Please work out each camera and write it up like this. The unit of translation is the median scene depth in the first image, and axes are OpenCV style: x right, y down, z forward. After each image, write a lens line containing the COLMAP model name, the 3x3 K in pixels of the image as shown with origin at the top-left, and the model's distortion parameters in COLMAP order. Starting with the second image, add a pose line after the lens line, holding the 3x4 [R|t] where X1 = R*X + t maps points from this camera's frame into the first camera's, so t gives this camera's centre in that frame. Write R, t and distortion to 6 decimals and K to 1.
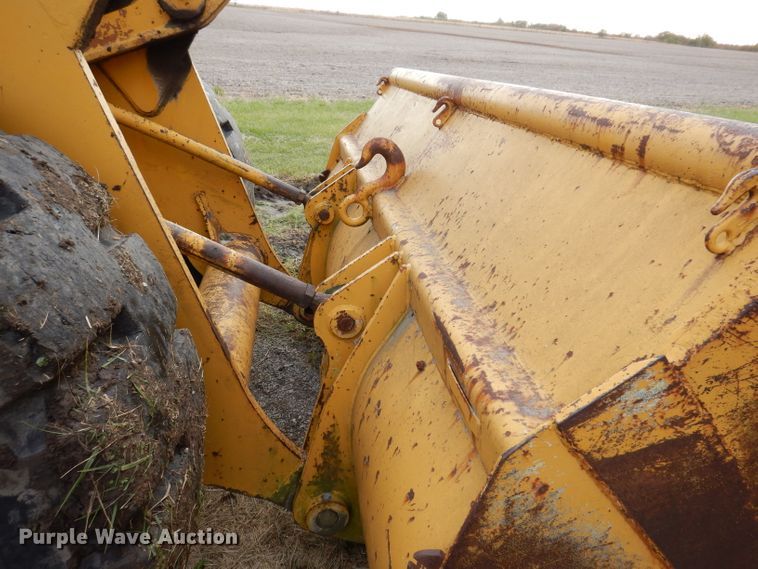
lens RADIAL K [[541.6, 0, 376.6], [0, 541.6, 284.8], [0, 0, 1]] dist [0.011041, -0.000820]
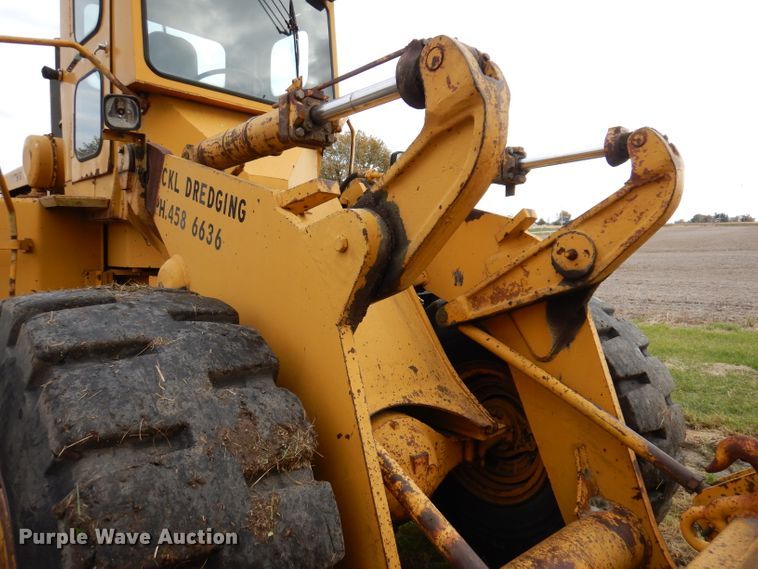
lens RADIAL K [[541.6, 0, 376.6], [0, 541.6, 284.8], [0, 0, 1]] dist [0.011041, -0.000820]
pose [[0.566154, 0.001858, -0.824298, 0.274310], [-0.312986, 0.925592, -0.212882, -0.136549], [0.762568, 0.378518, 0.524609, 0.174828]]
